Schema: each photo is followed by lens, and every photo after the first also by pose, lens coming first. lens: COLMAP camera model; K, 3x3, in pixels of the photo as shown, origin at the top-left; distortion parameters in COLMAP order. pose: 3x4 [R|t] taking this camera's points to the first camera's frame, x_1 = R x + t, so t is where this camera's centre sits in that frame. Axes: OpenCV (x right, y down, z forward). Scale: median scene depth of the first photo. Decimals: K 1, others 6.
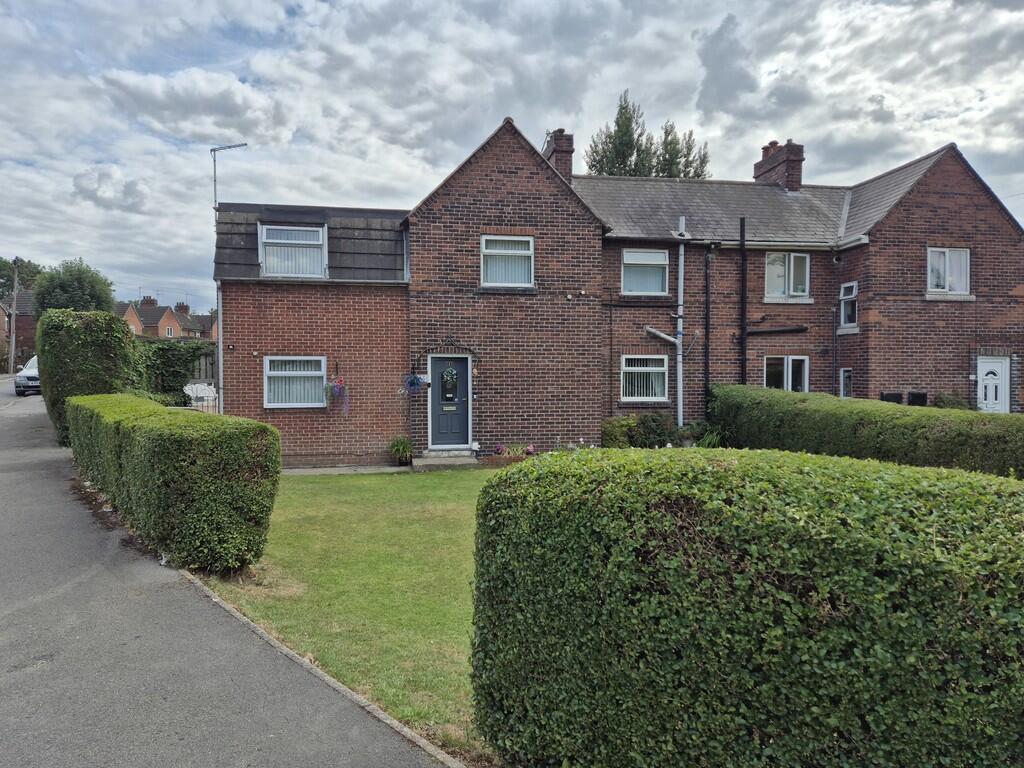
lens RADIAL K [[688.3, 0, 514.9], [0, 688.3, 377.7], [0, 0, 1]] dist [0.089992, -0.093997]
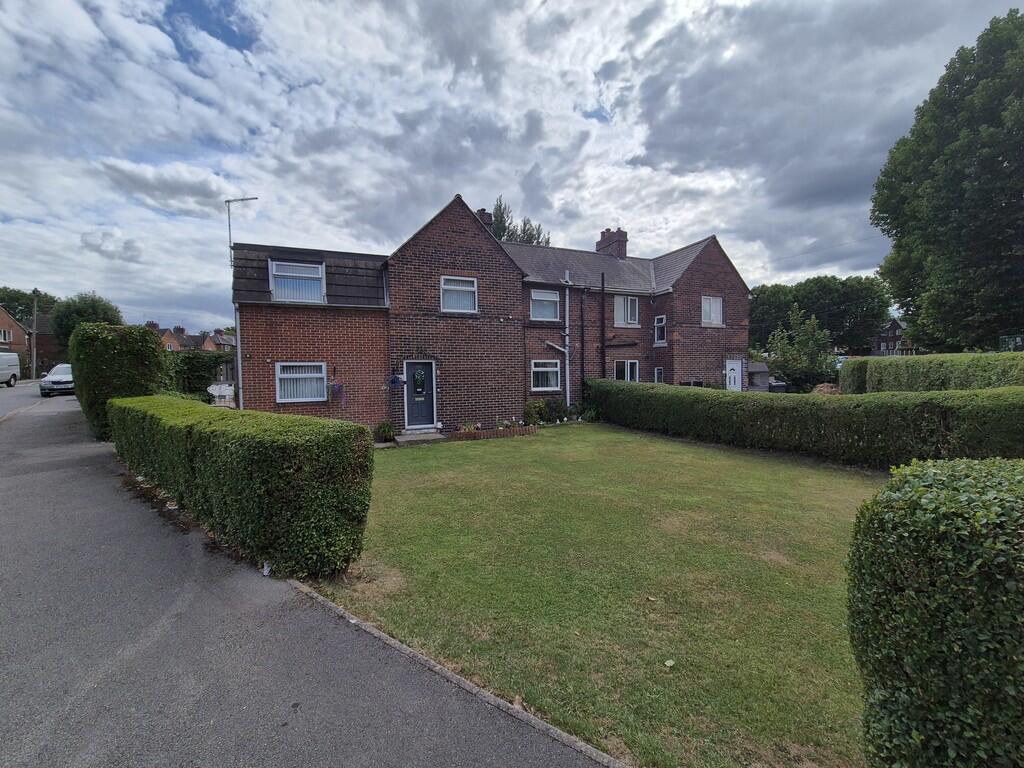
lens RADIAL K [[419.8, 0, 512.0], [0, 419.8, 384.0], [0, 0, 1]] dist [0.000850, -0.000267]
pose [[0.972993, -0.019317, 0.230024, -0.105938], [0.014524, 0.999641, 0.022514, -0.002153], [-0.230377, -0.018565, 0.972924, 0.127420]]
